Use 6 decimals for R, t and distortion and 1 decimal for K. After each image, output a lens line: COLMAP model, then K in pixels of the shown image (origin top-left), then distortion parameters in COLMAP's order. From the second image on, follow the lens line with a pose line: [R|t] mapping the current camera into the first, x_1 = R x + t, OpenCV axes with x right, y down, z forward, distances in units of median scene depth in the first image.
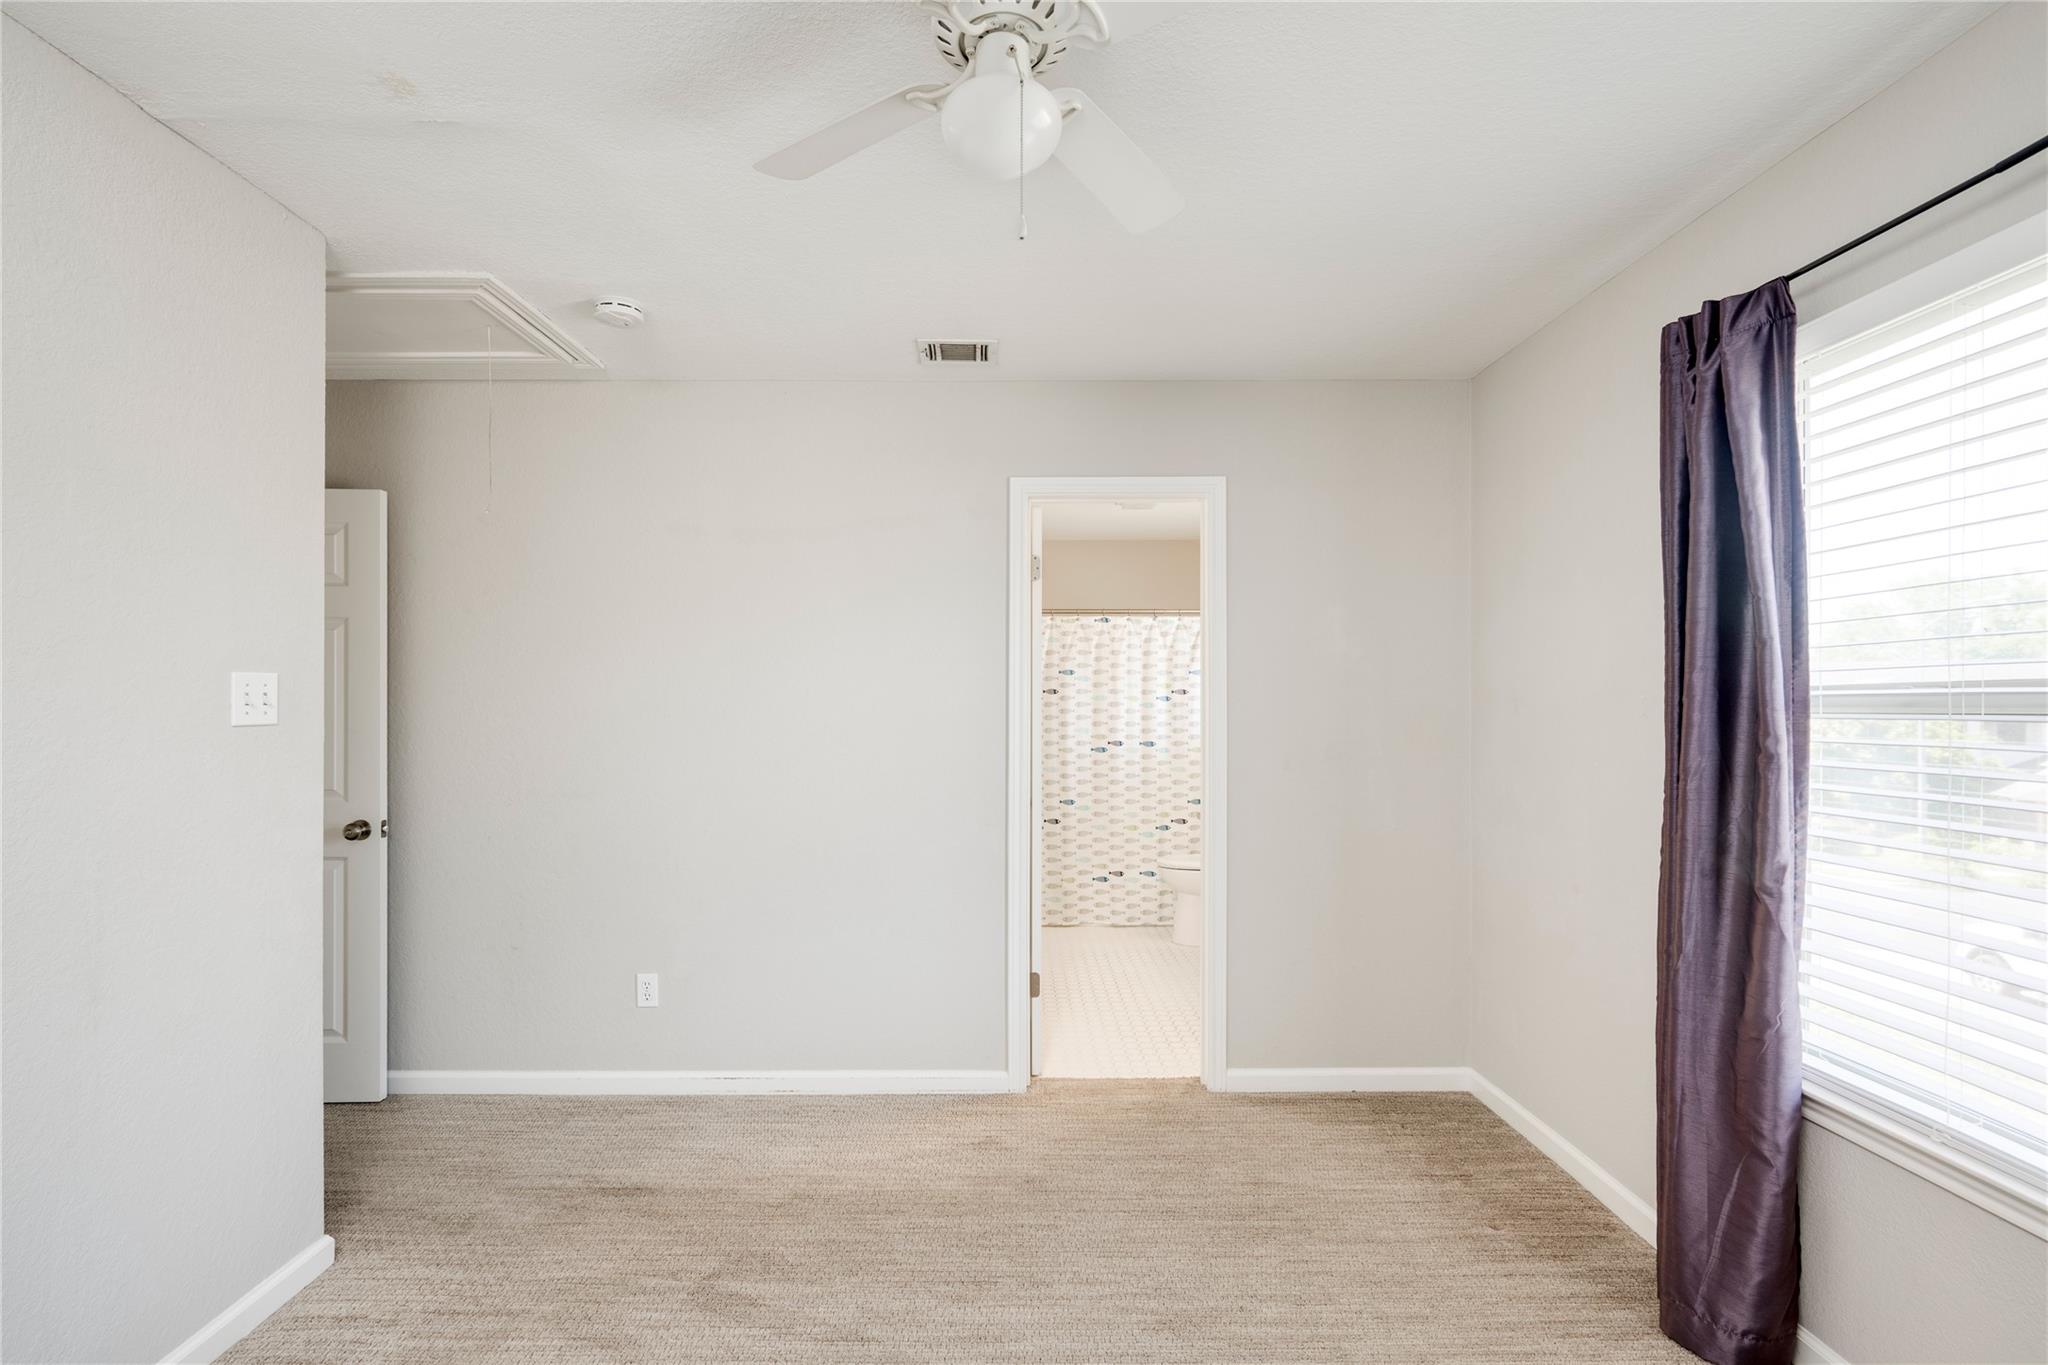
lens RADIAL K [[1054.7, 0, 1021.0], [0, 1054.7, 696.6], [0, 0, 1]] dist [-0.000412, -0.000352]
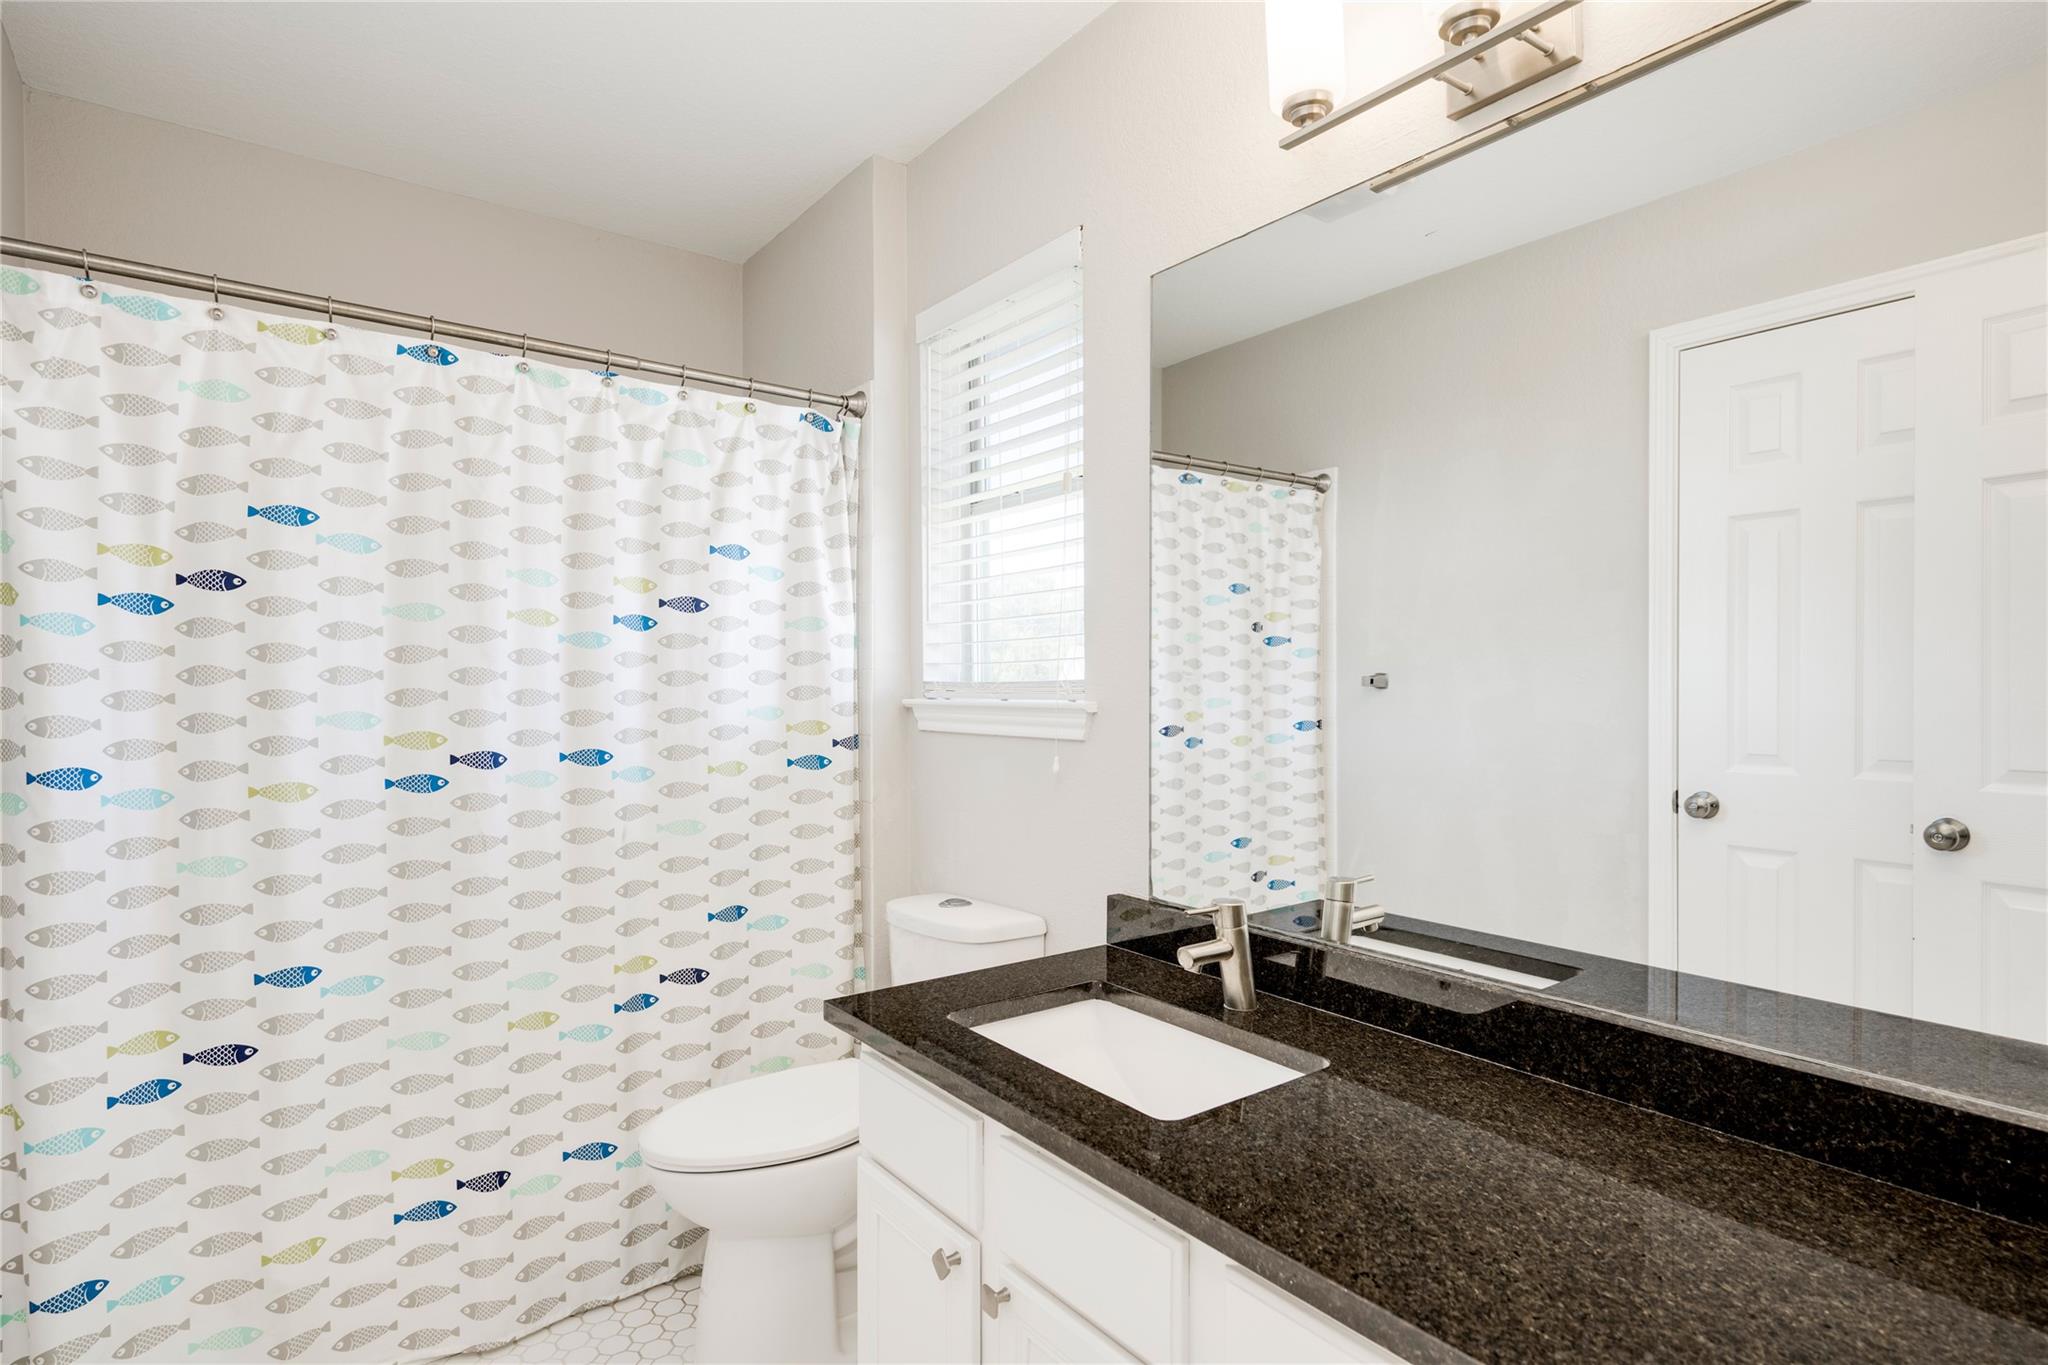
lens RADIAL K [[1054.7, 0, 1039.3], [0, 1054.7, 691.8], [0, 0, 1]] dist [-0.000412, -0.000352]
pose [[0.804011, -0.004789, 0.594595, 0.038123], [0.001337, 0.999980, 0.006246, 0.022521], [-0.594613, -0.004227, 0.804001, 0.652363]]
